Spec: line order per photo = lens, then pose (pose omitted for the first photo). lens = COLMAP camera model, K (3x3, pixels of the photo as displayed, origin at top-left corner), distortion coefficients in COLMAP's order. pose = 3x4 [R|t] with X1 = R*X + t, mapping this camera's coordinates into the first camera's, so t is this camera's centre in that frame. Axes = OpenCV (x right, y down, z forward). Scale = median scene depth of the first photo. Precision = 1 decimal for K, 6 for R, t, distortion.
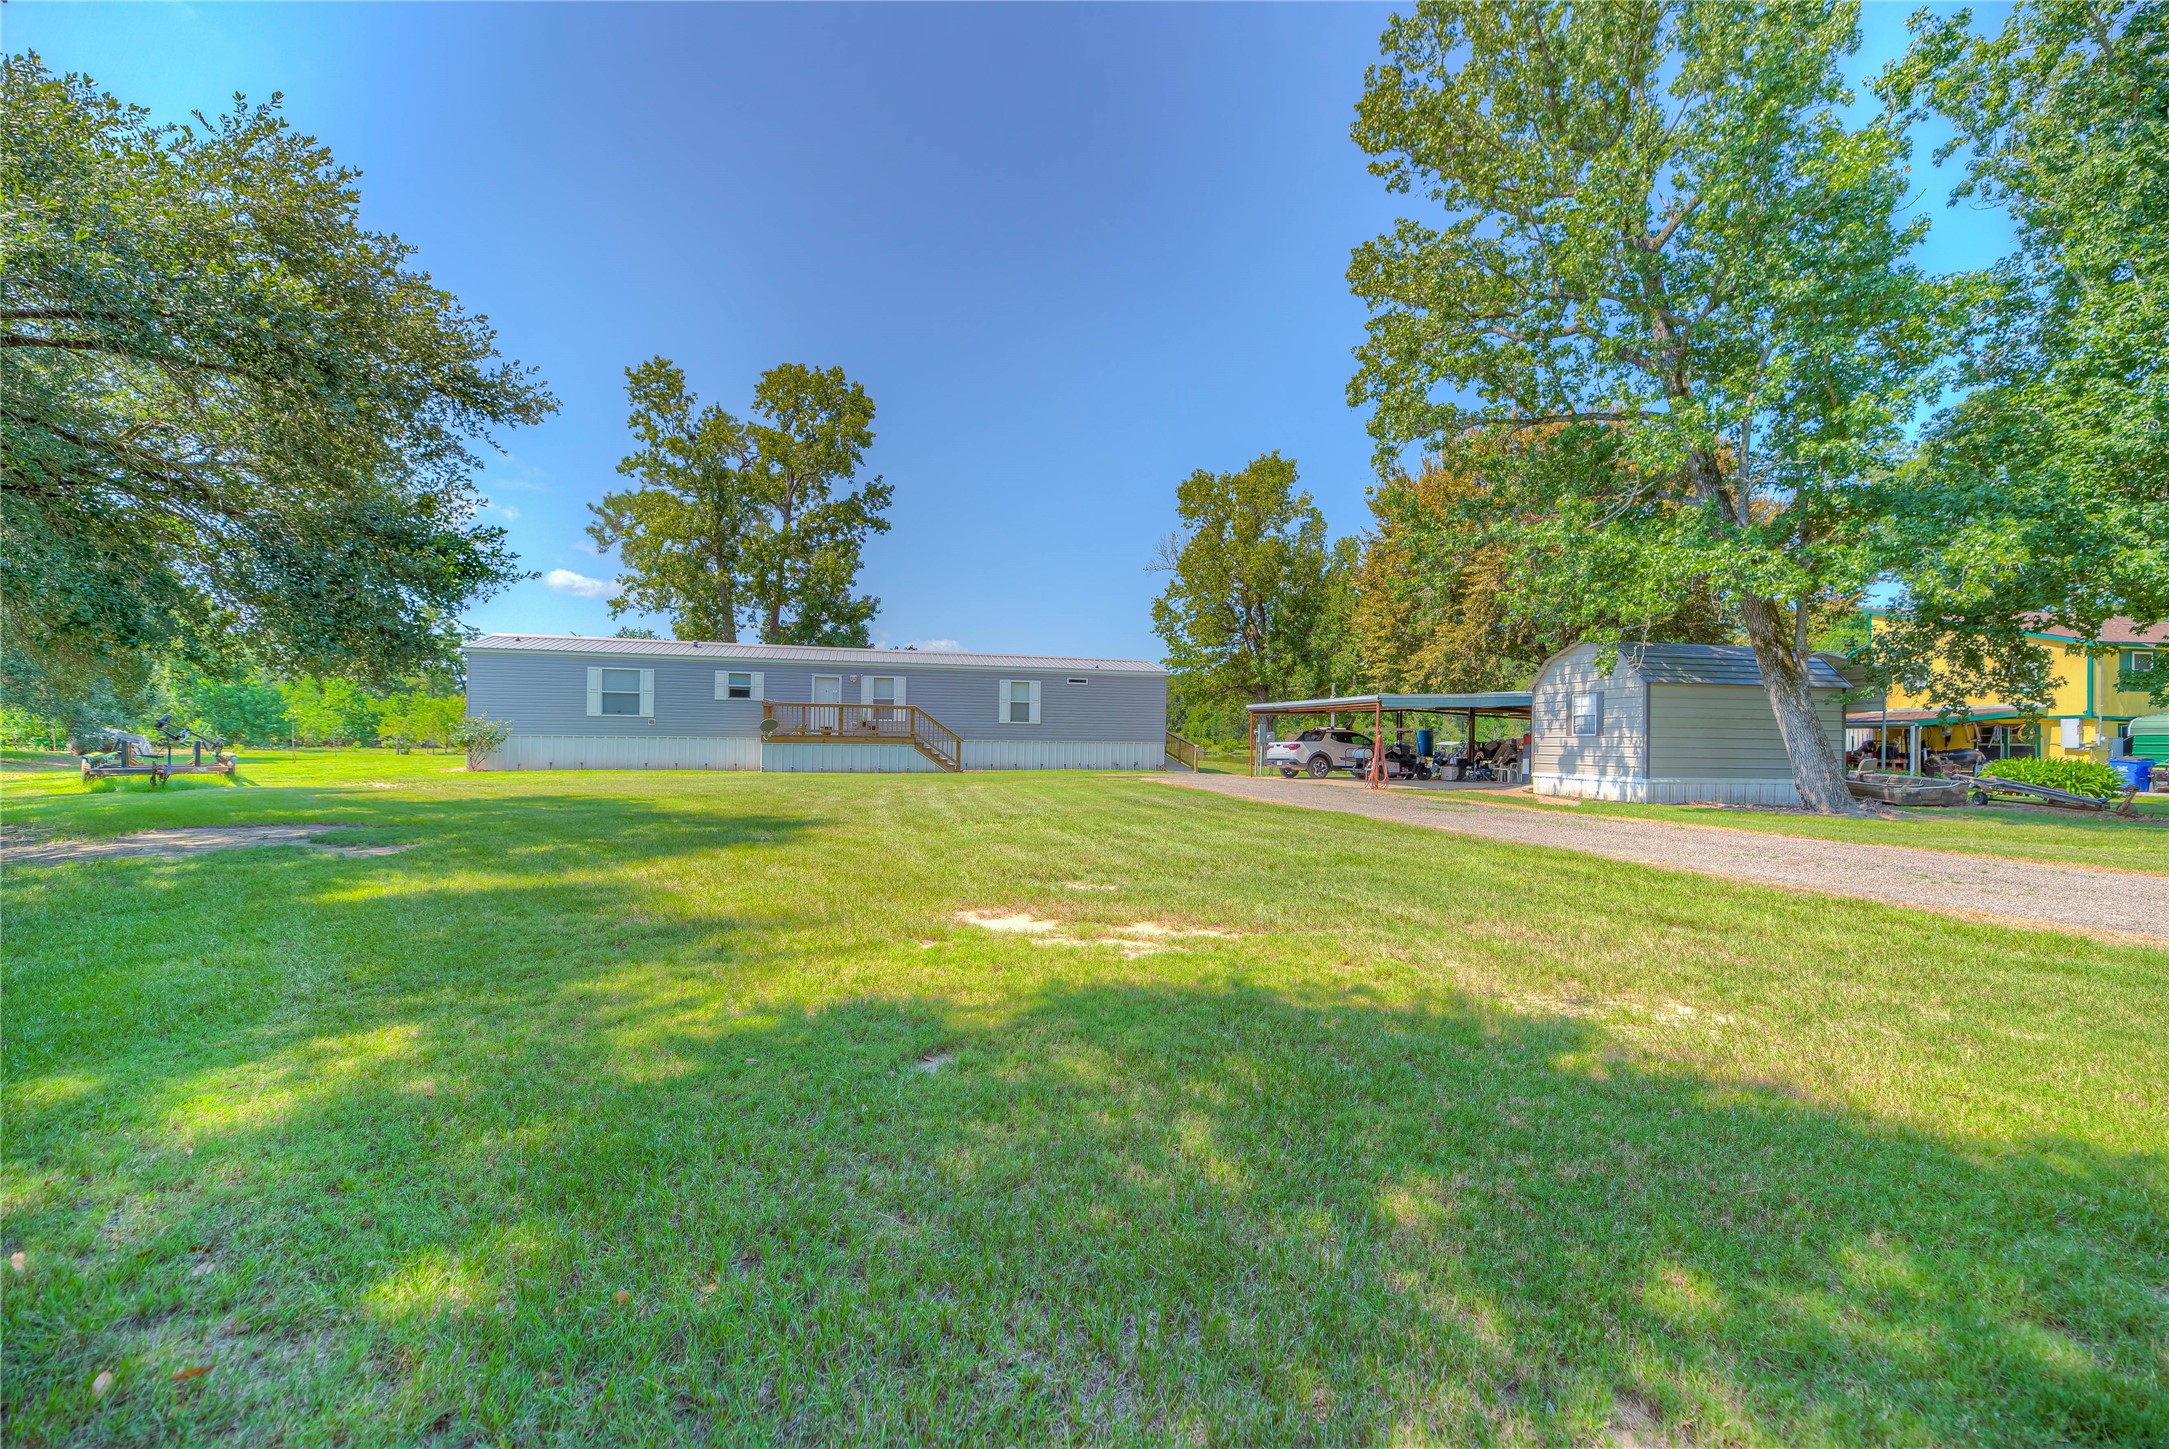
lens RADIAL K [[839.4, 0, 1091.2], [0, 839.4, 734.5], [0, 0, 1]] dist [0.000391, -0.000002]
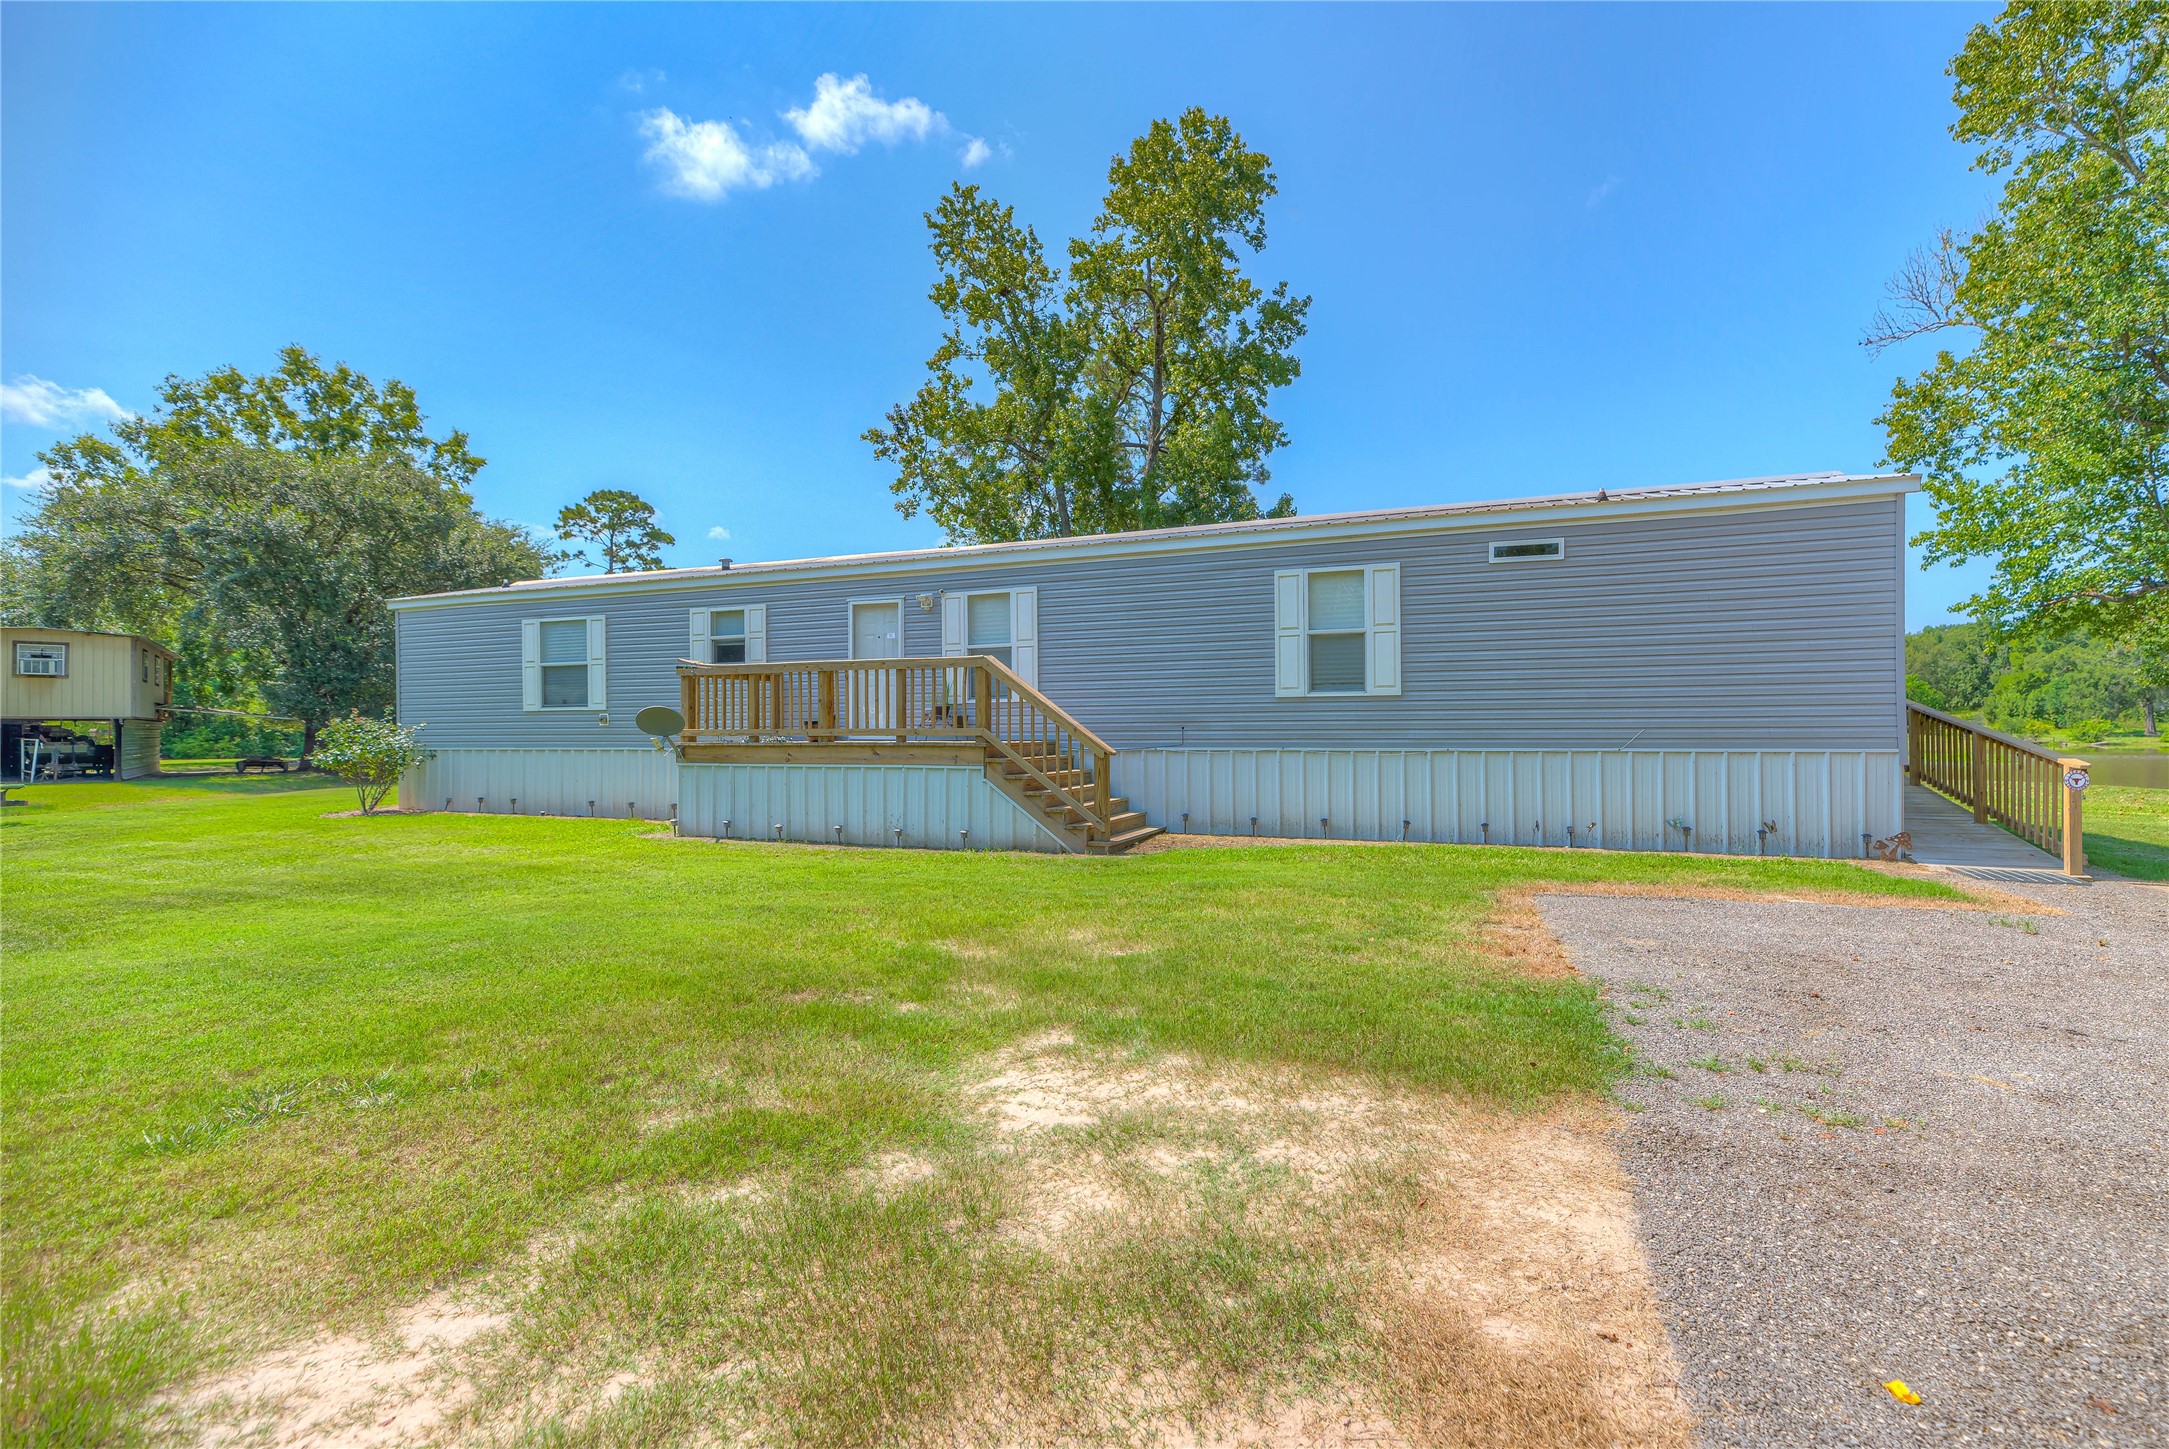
lens RADIAL K [[930.7, 0, 1153.3], [0, 930.7, 723.4], [0, 0, 1]] dist [0.000826, 0.000130]
pose [[0.813793, -0.020332, -0.580799, 0.073084], [0.019782, 0.999778, -0.007282, -0.001440], [0.580818, -0.005563, 0.814014, 0.694968]]
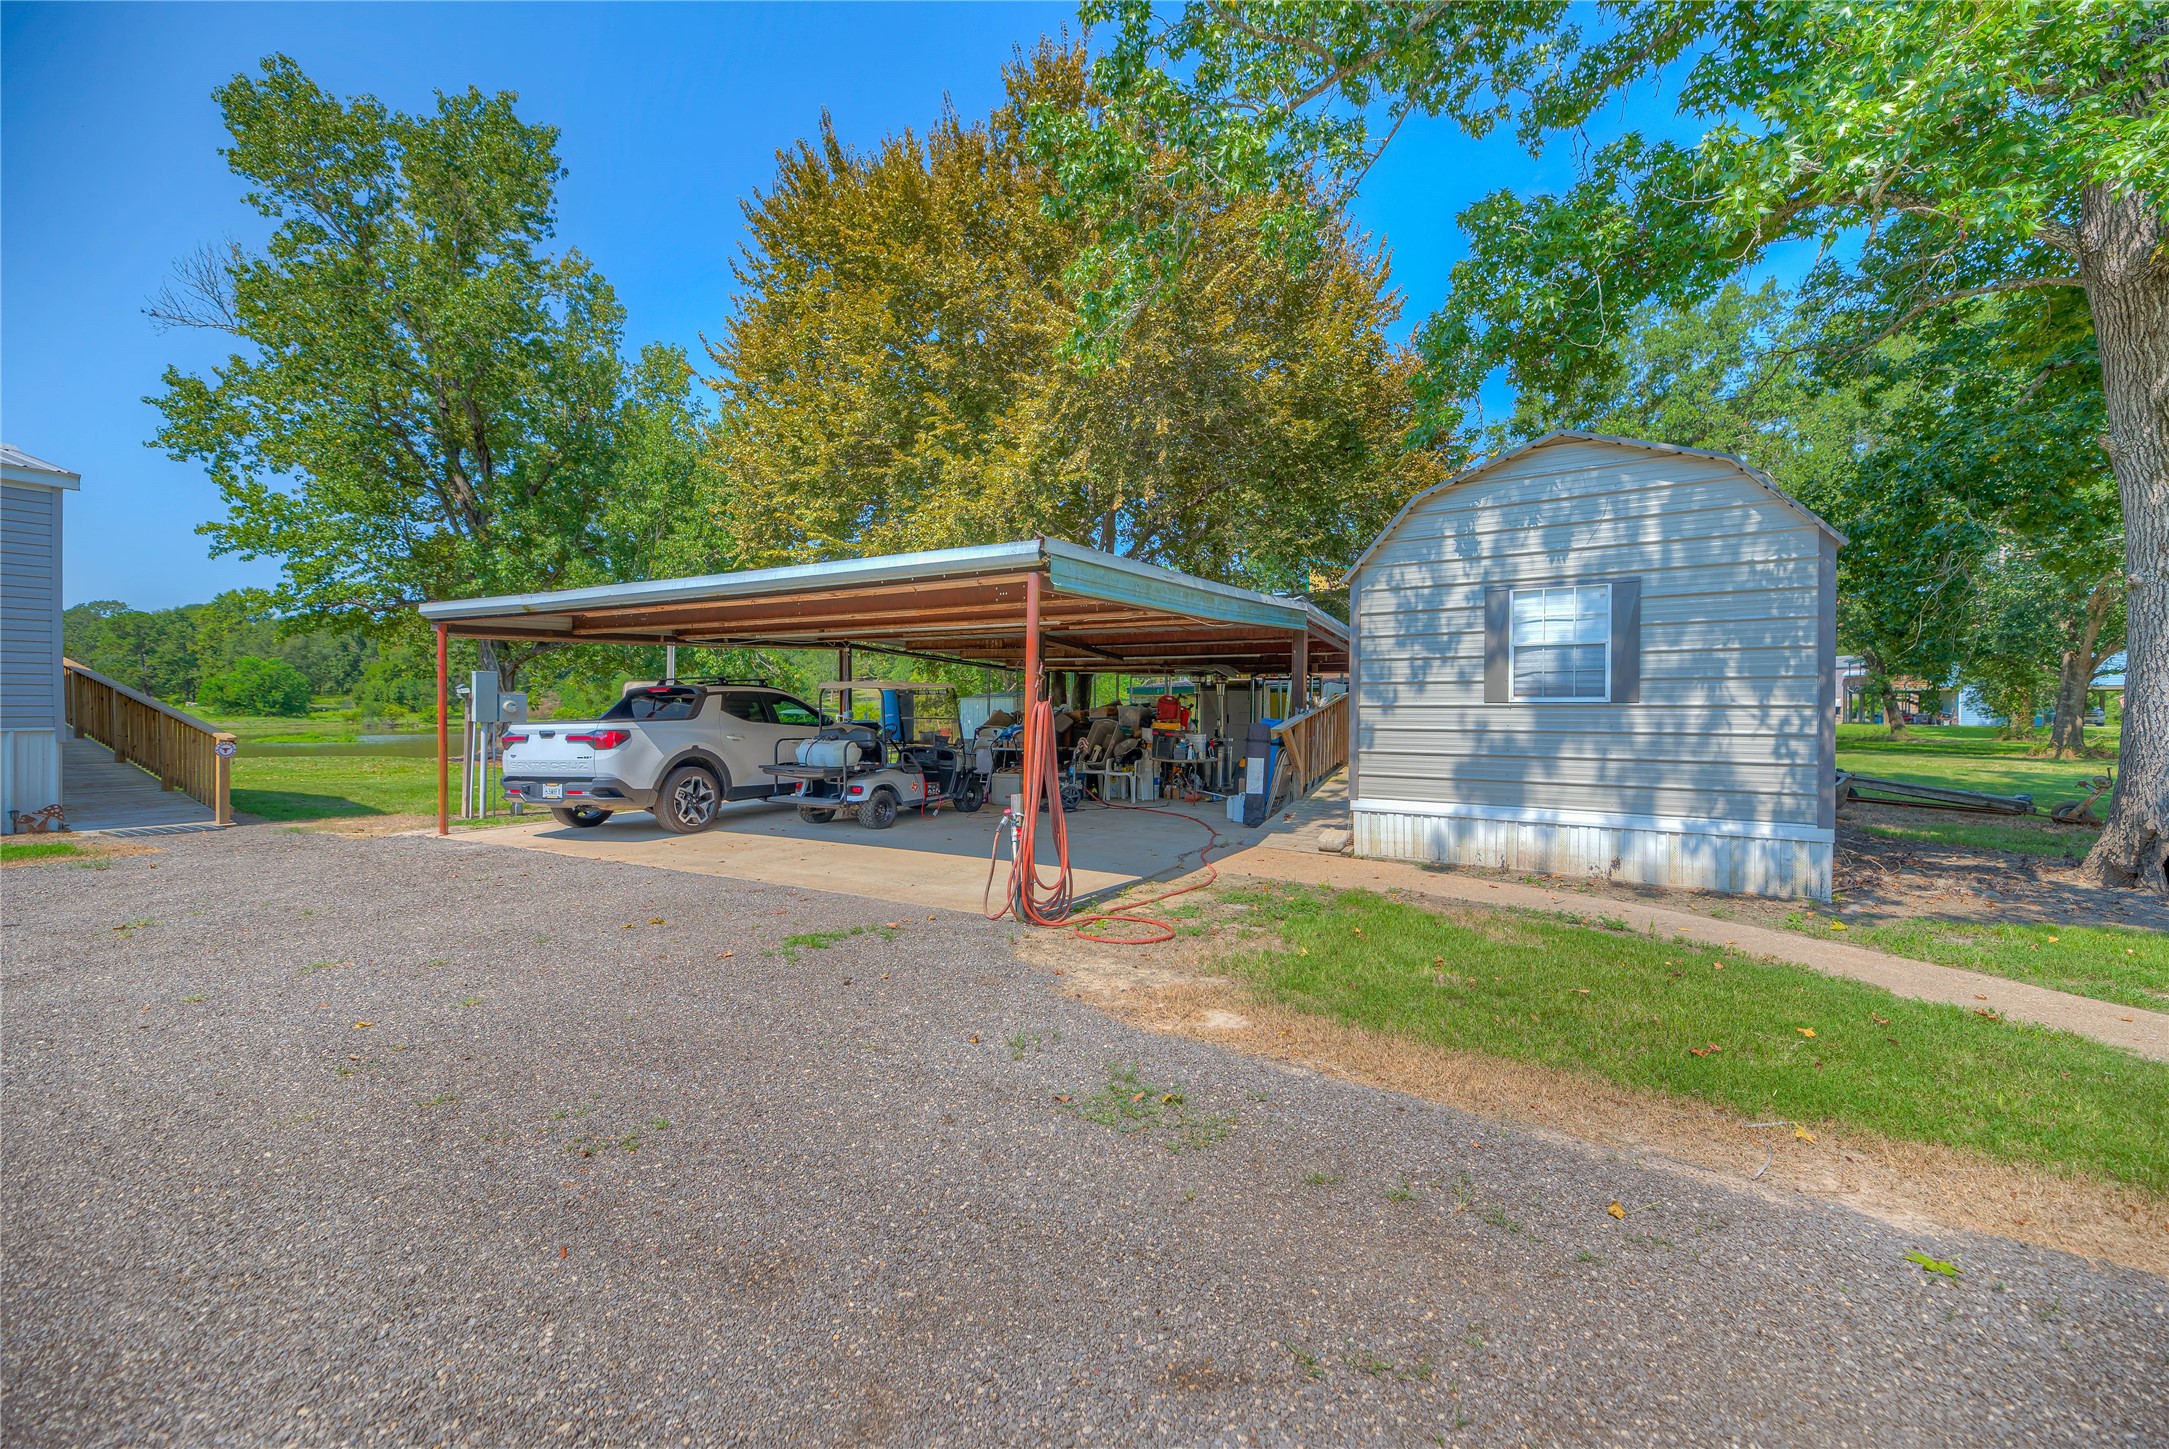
lens RADIAL K [[871.2, 0, 1101.8], [0, 871.2, 720.6], [0, 0, 1]] dist [0.017705, -0.000051]
pose [[0.692314, -0.018096, 0.721369, 0.125477], [-0.000010, 0.999685, 0.025086, -0.000455], [-0.721596, -0.017375, 0.692096, 0.601023]]
